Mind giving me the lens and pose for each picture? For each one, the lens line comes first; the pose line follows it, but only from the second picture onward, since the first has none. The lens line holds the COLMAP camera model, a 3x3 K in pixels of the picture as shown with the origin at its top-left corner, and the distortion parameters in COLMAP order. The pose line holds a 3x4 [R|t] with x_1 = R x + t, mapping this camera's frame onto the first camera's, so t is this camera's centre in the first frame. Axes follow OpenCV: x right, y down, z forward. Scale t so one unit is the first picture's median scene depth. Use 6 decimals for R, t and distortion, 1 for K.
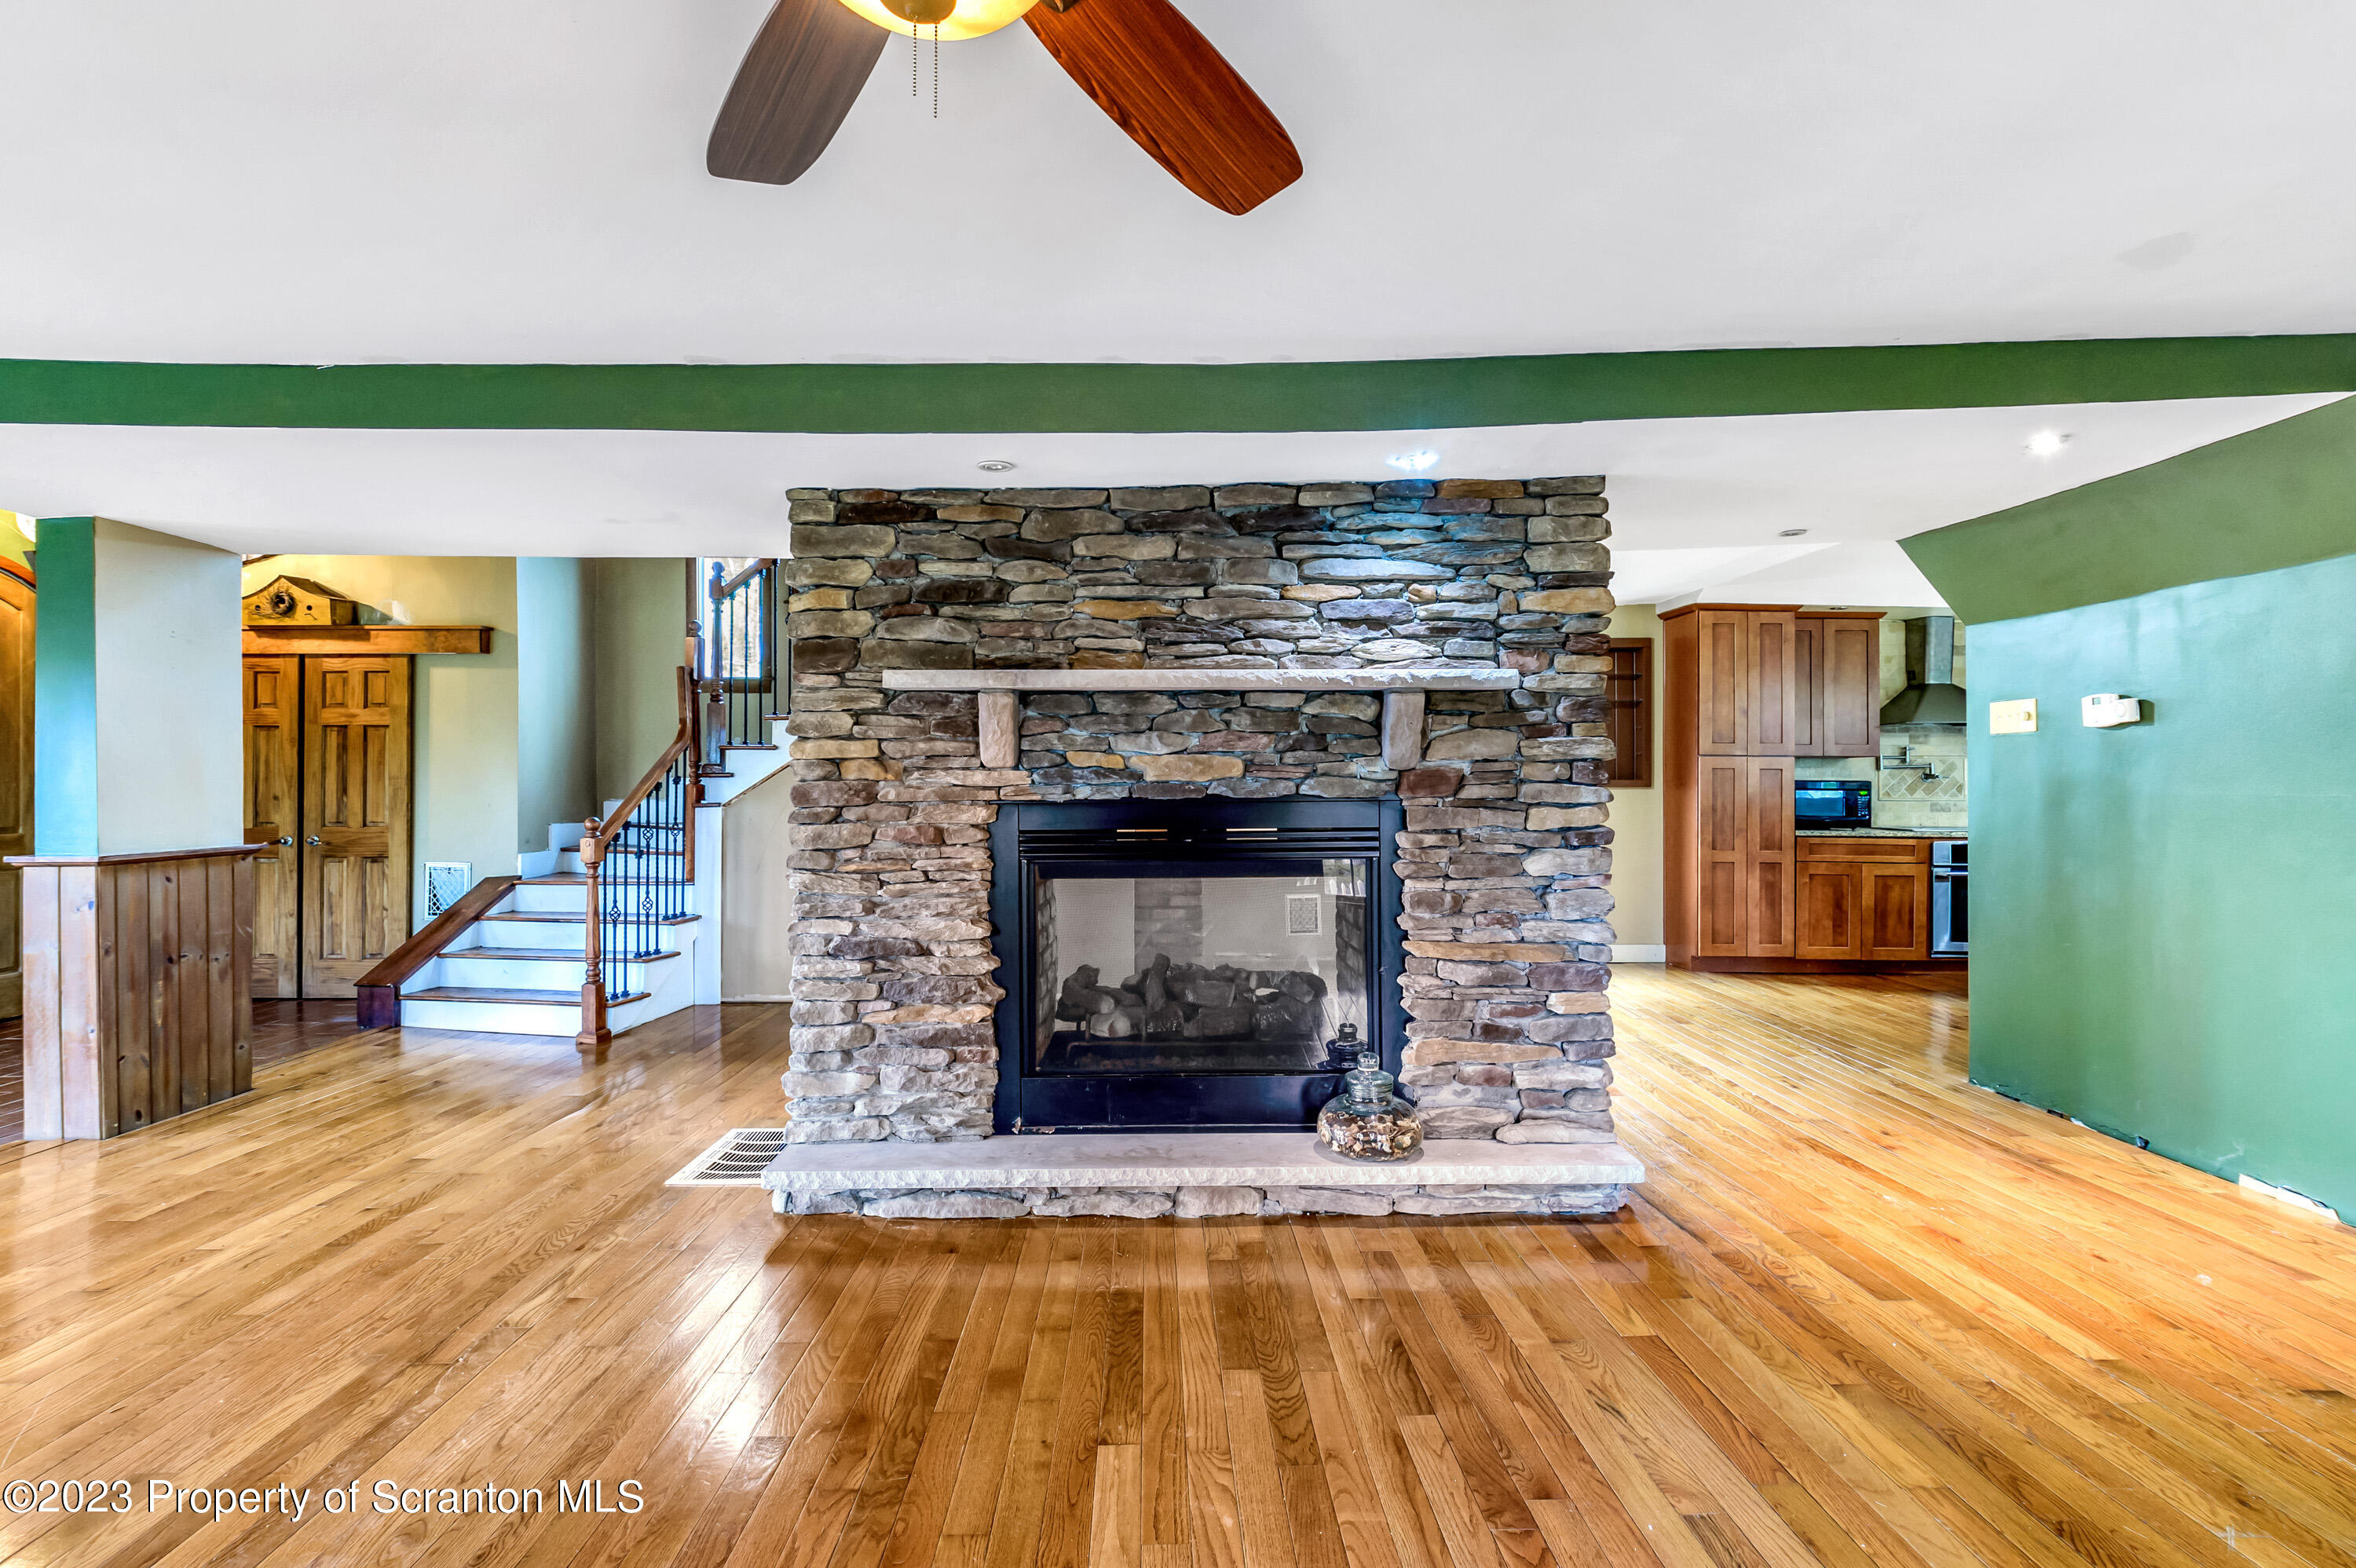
lens RADIAL K [[1076.6, 0, 1176.3], [0, 1076.6, 775.1], [0, 0, 1]] dist [-0.004807, 0.001888]
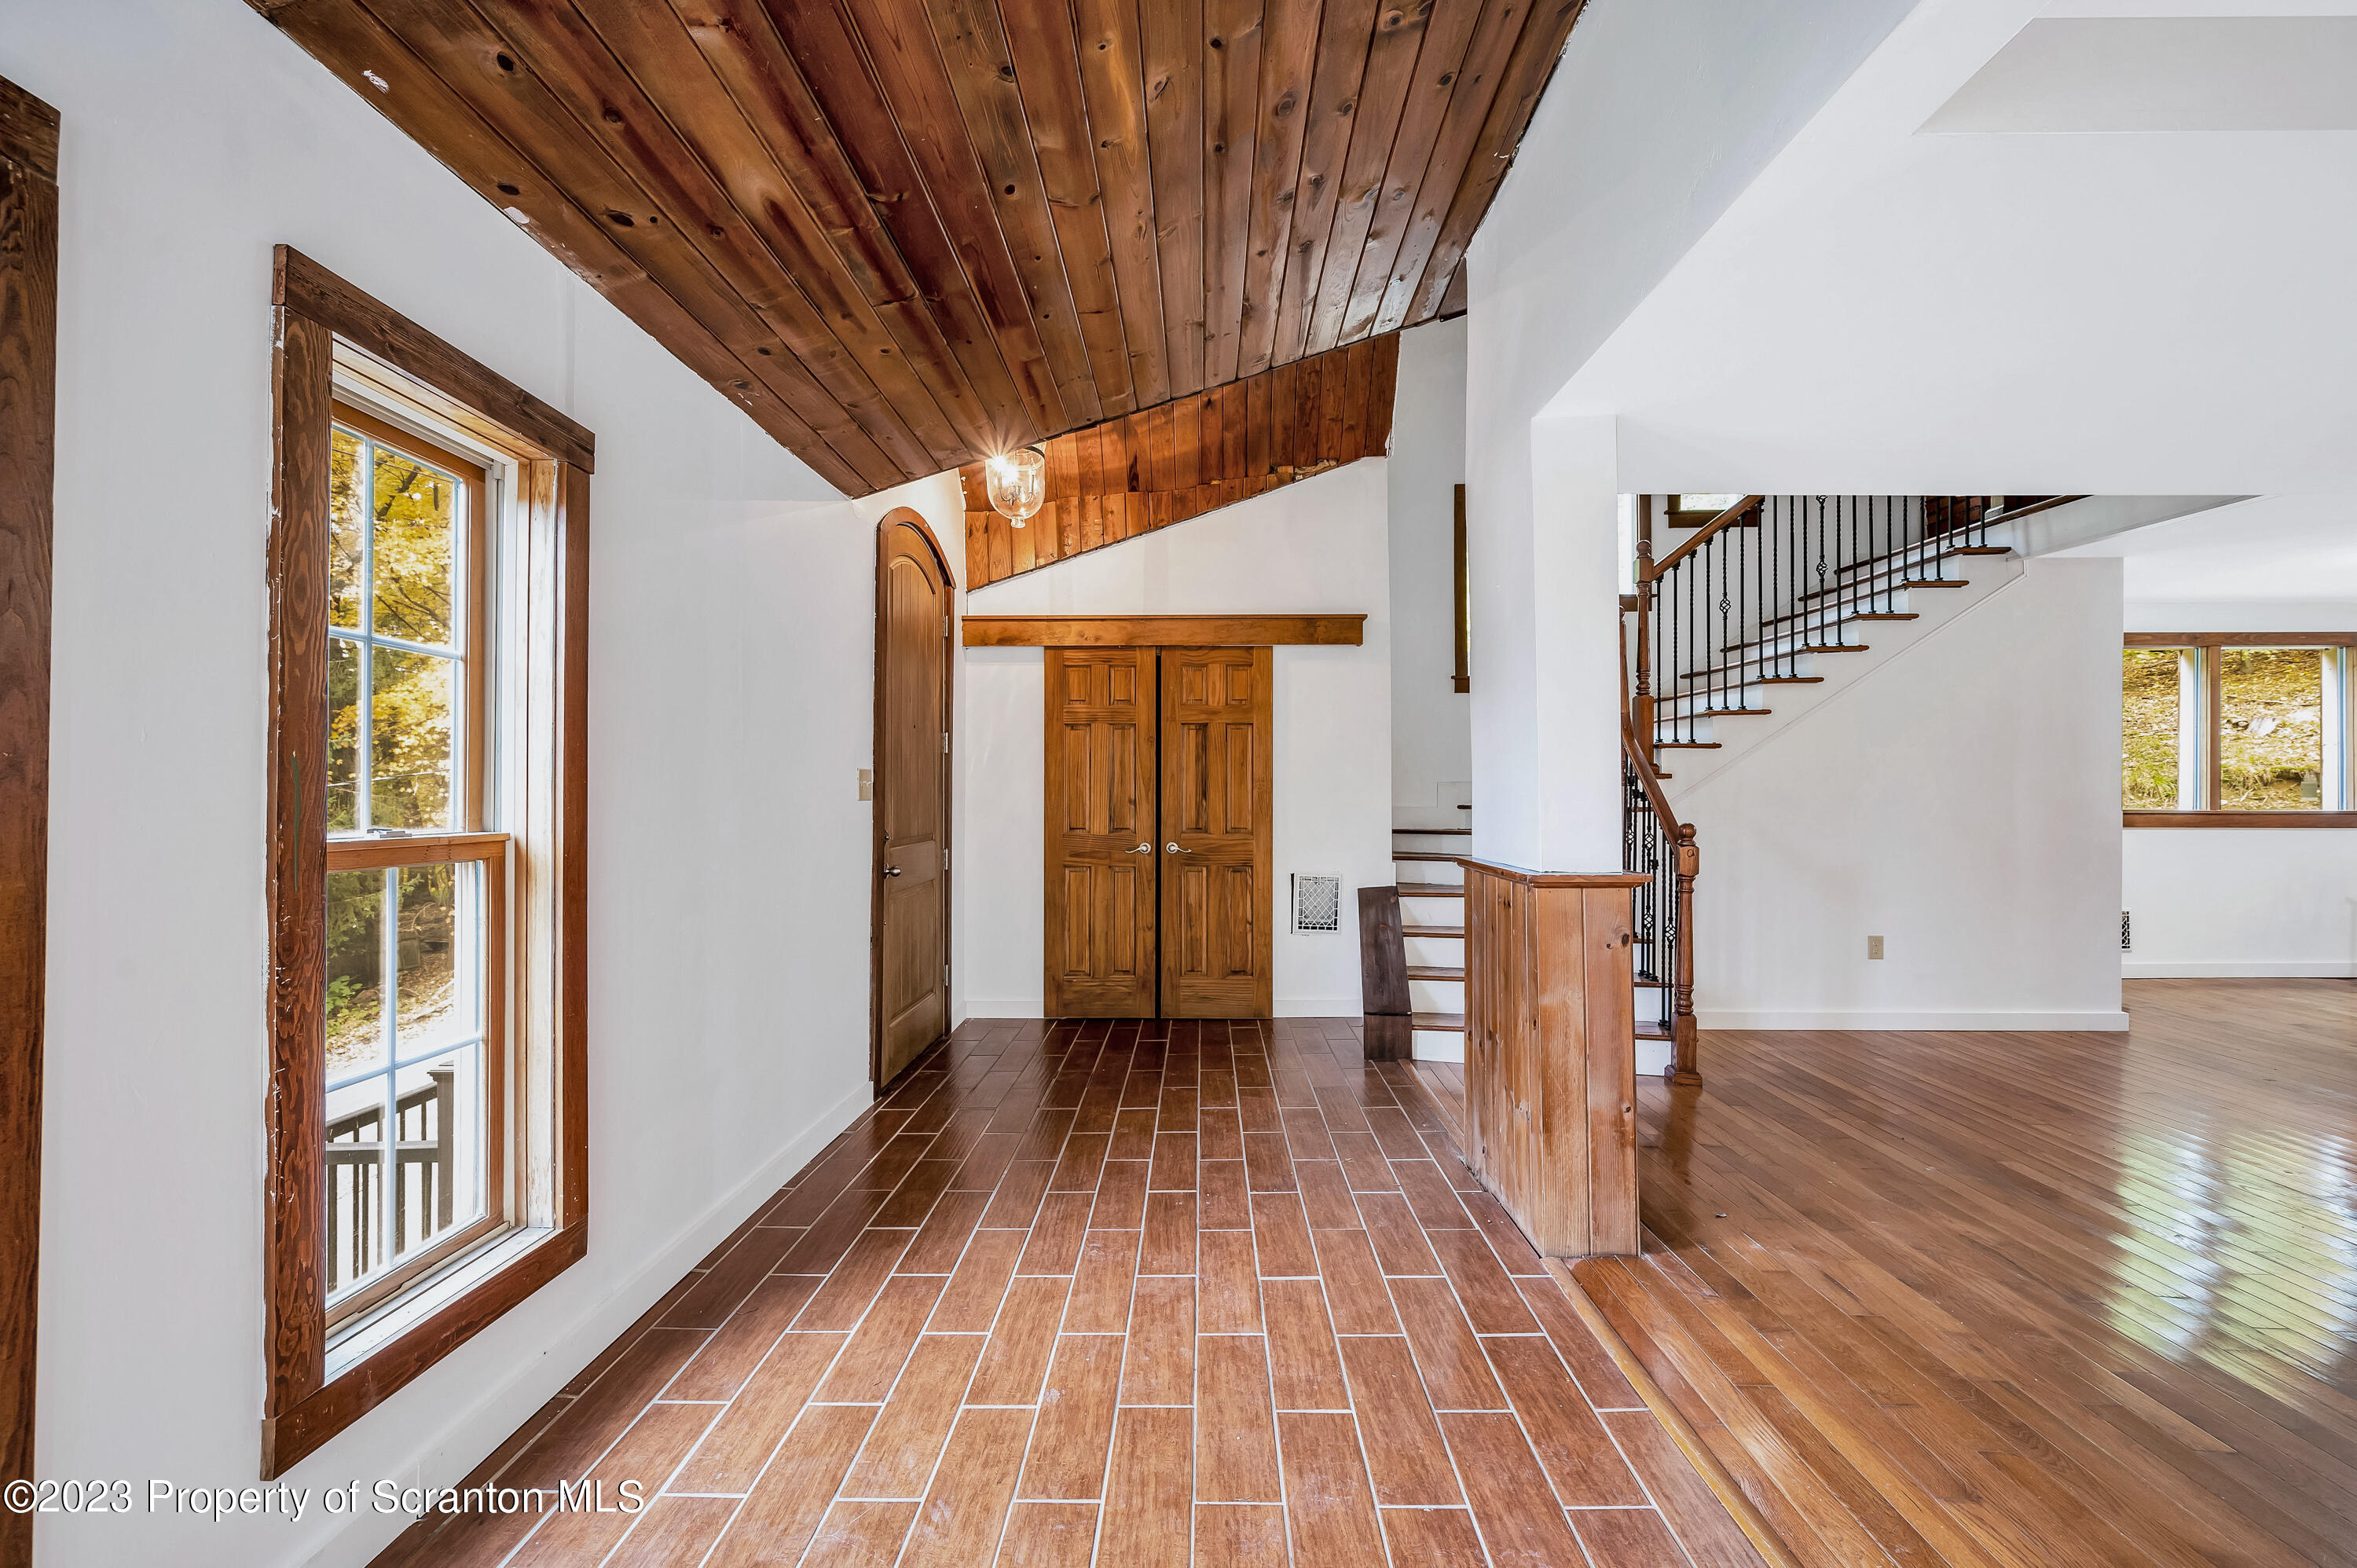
lens RADIAL K [[922.5, 0, 1177.7], [0, 922.5, 781.5], [0, 0, 1]] dist [0.003284, -0.000688]
pose [[0.999726, 0.003054, -0.023202, -0.744067], [-0.003092, 0.999994, -0.001579, 0.005742], [0.023198, 0.001650, 0.999730, 0.203648]]
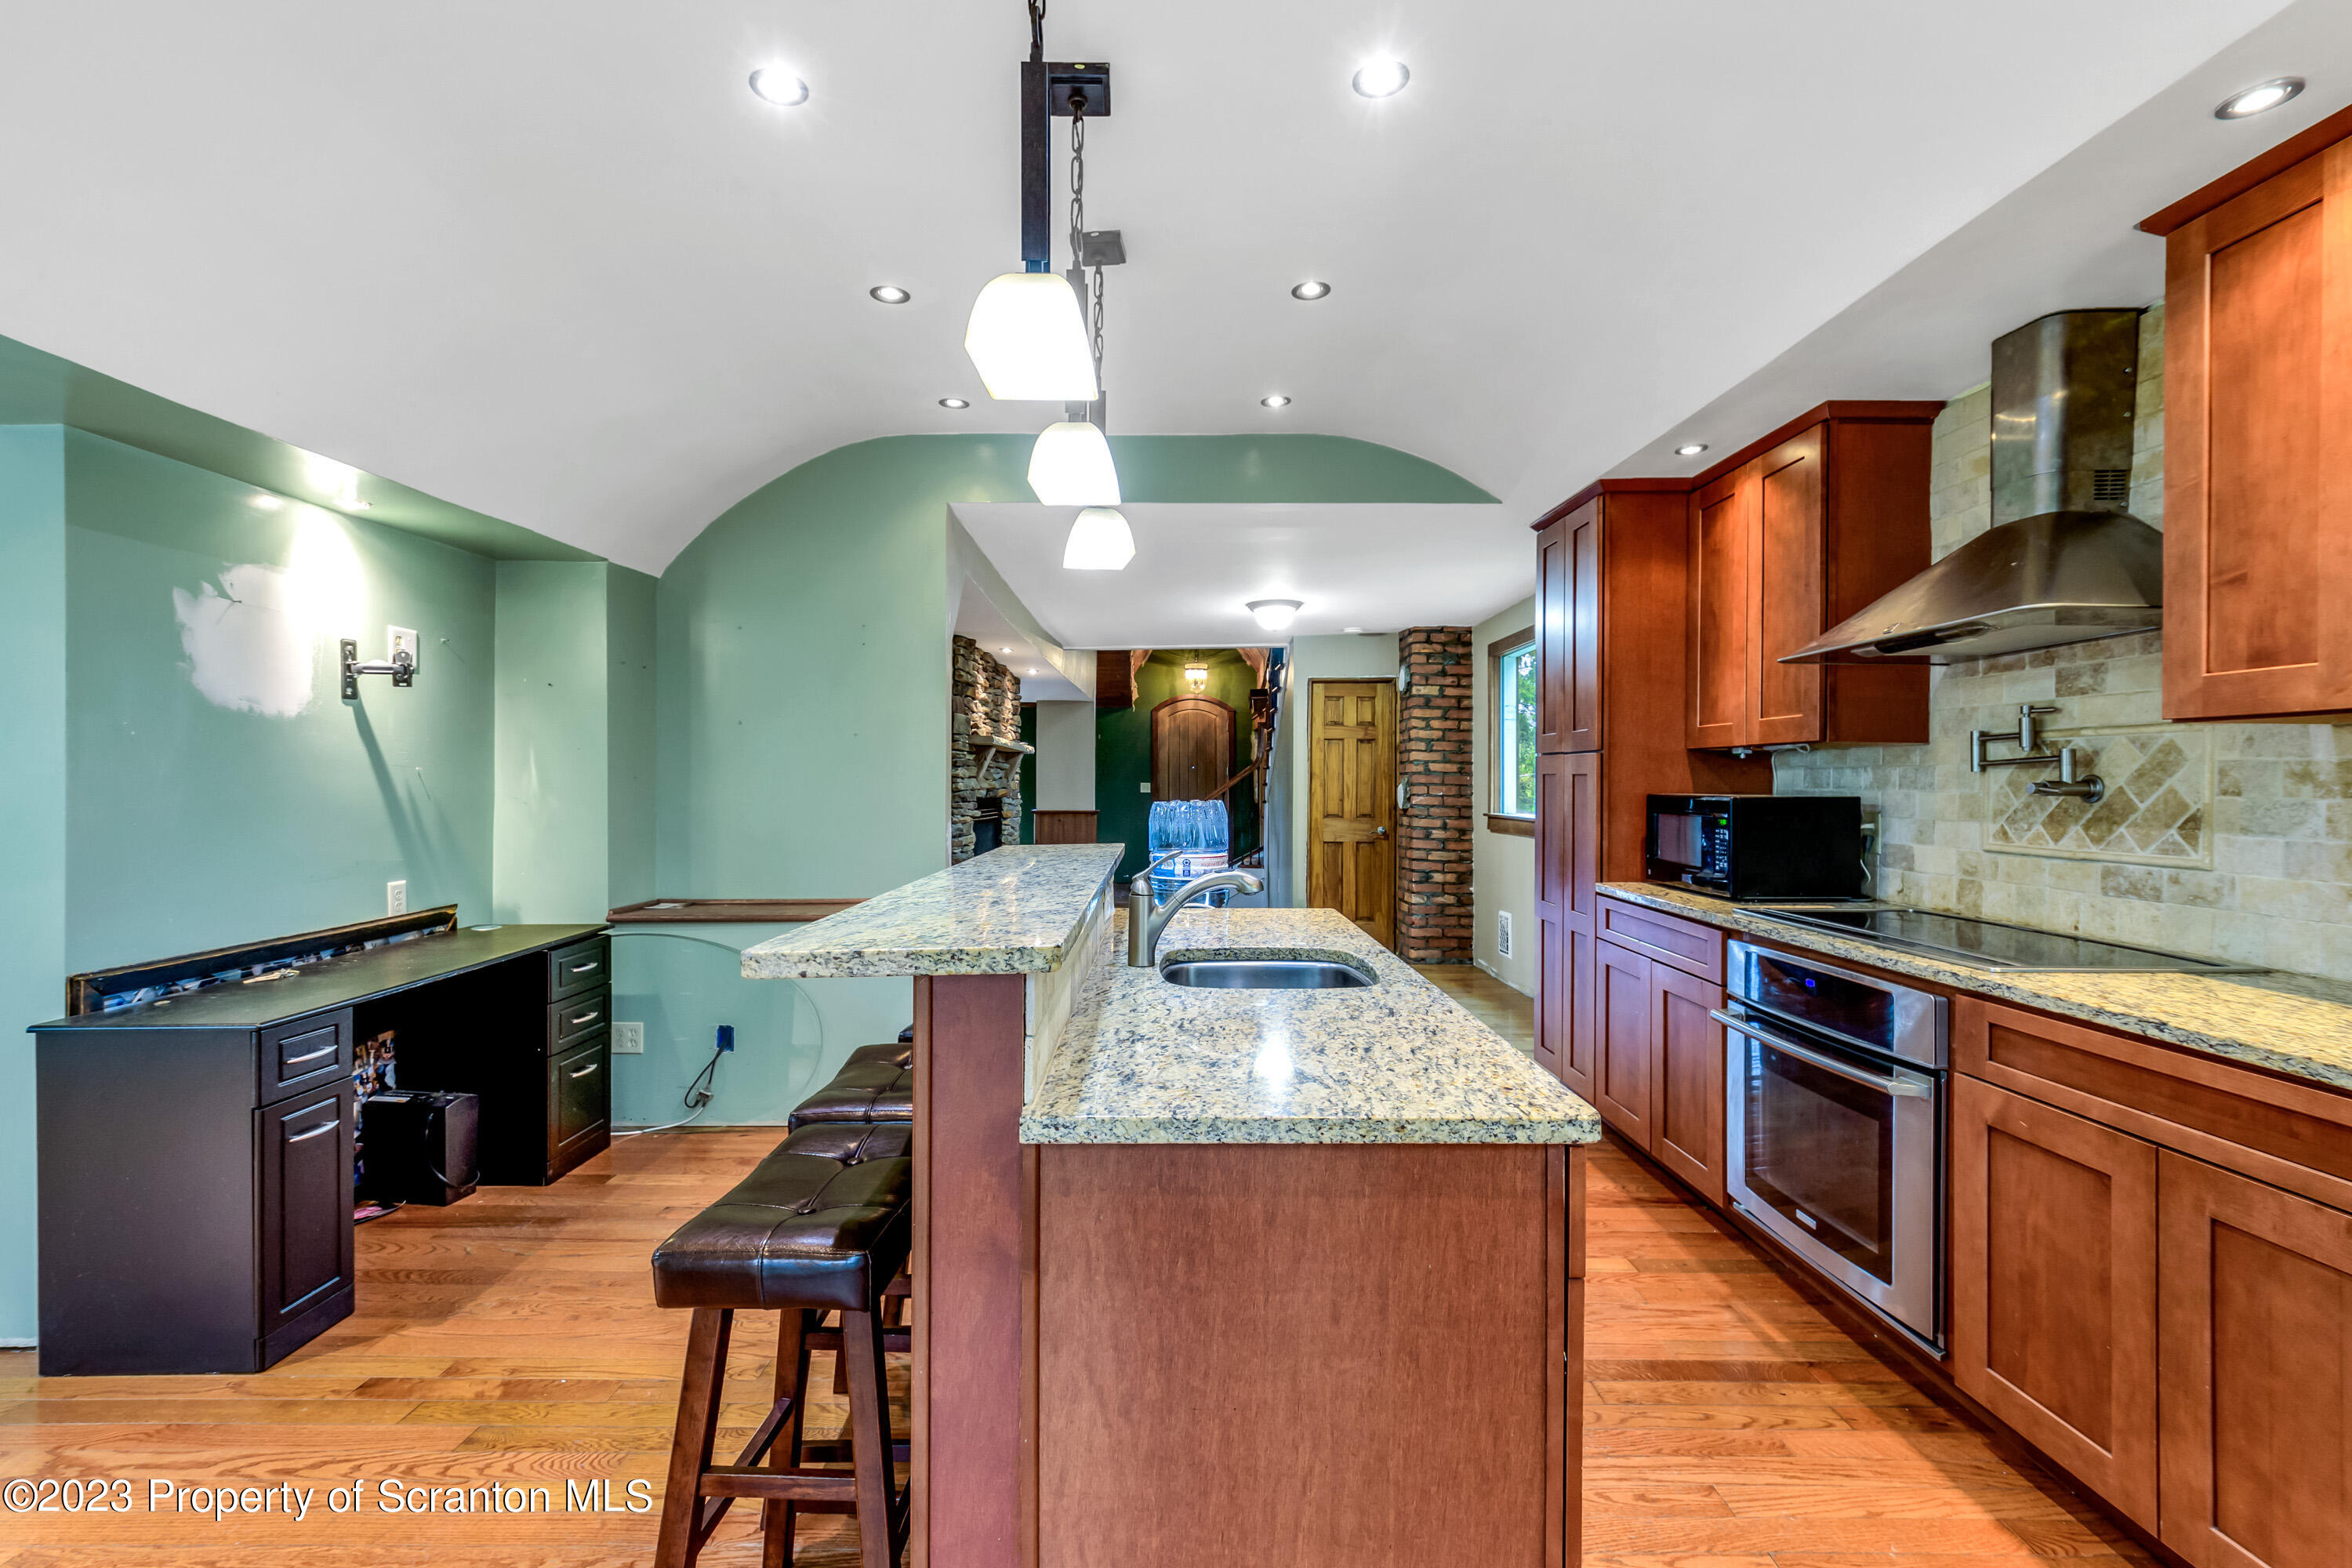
lens RADIAL K [[1074.9, 0, 1161.3], [0, 1074.9, 789.2], [0, 0, 1]] dist [-0.004807, 0.001888]
pose [[-0.009991, 0.004602, -0.999940, 1.142876], [-0.000196, 0.999989, 0.004604, 0.000003], [0.999950, 0.000242, -0.009990, 0.778435]]
